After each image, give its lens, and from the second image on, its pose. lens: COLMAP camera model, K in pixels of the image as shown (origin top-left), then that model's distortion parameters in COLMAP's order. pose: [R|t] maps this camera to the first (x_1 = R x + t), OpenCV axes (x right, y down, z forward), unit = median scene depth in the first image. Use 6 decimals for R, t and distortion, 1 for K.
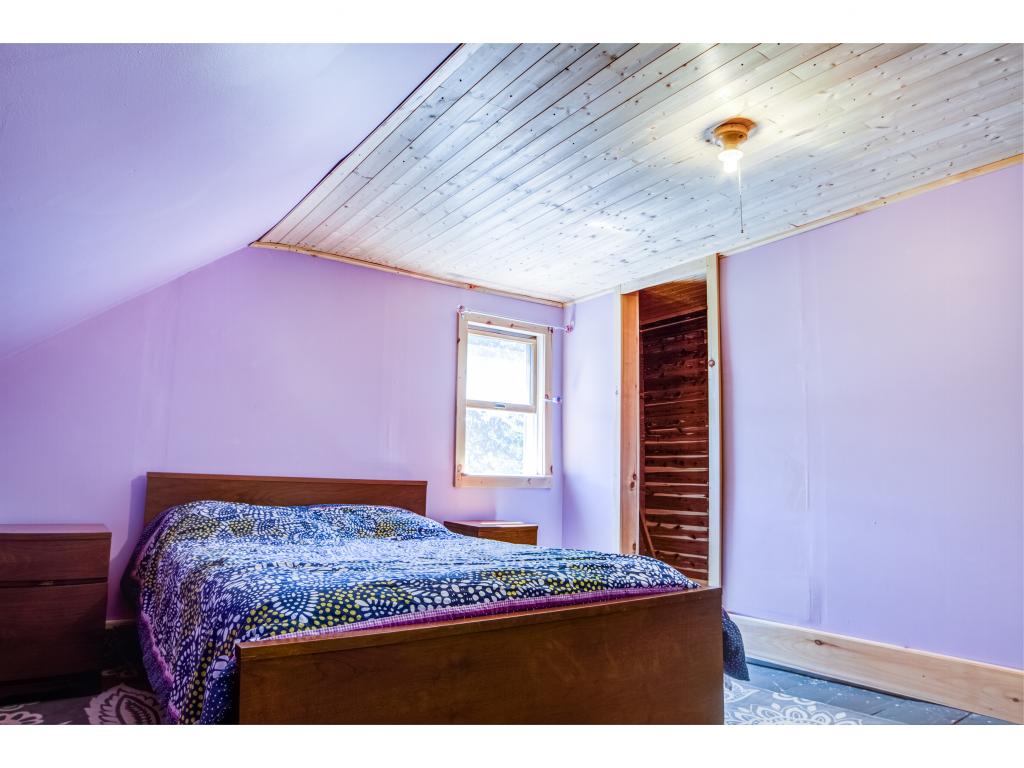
lens RADIAL K [[661.0, 0, 508.0], [0, 661.0, 388.2], [0, 0, 1]] dist [-0.117552, 0.046207]
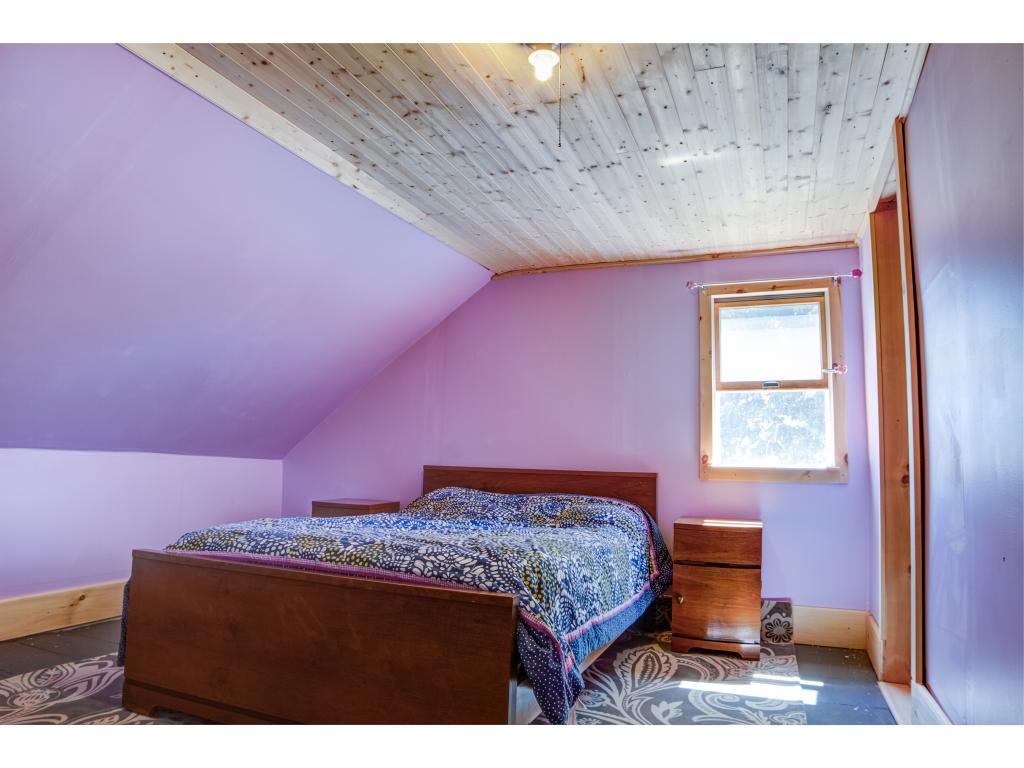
lens RADIAL K [[661.0, 0, 508.0], [0, 661.0, 388.2], [0, 0, 1]] dist [-0.117552, 0.046207]
pose [[0.529957, -0.101742, -0.841899, 0.653867], [0.100249, 0.993332, -0.056938, 0.057619], [0.842079, -0.054225, 0.536622, 0.353586]]
